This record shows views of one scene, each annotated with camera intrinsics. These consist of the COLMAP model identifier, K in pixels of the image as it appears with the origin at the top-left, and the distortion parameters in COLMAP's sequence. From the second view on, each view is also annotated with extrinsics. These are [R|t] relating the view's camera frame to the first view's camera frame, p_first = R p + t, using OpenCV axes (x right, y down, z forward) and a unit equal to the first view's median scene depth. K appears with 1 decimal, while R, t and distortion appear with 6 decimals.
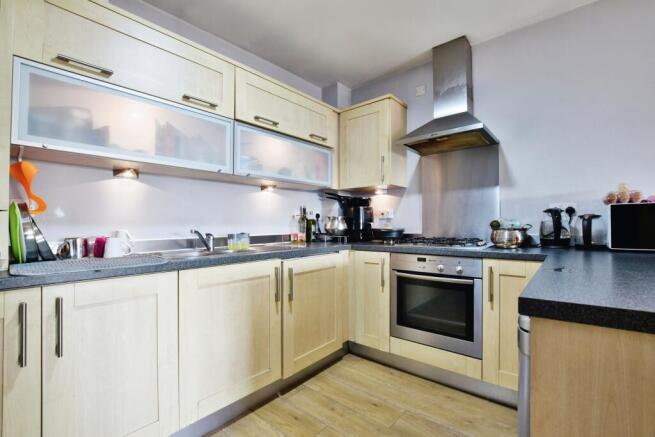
lens RADIAL K [[289.8, 0, 327.5], [0, 289.8, 218.5], [0, 0, 1]] dist [-0.025823, 0.000621]
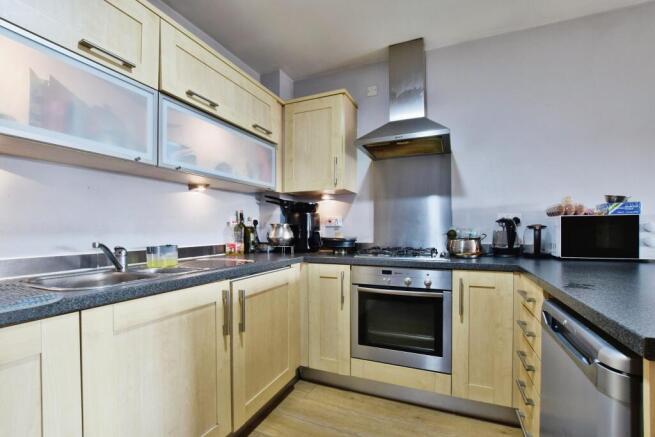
lens RADIAL K [[291.9, 0, 327.5], [0, 291.9, 229.9], [0, 0, 1]] dist [-0.026435, 0.001062]
pose [[0.956795, 0.003411, 0.290743, -0.116950], [-0.009076, 0.999794, 0.018137, -0.006919], [-0.290622, -0.019992, 0.956629, 0.159668]]
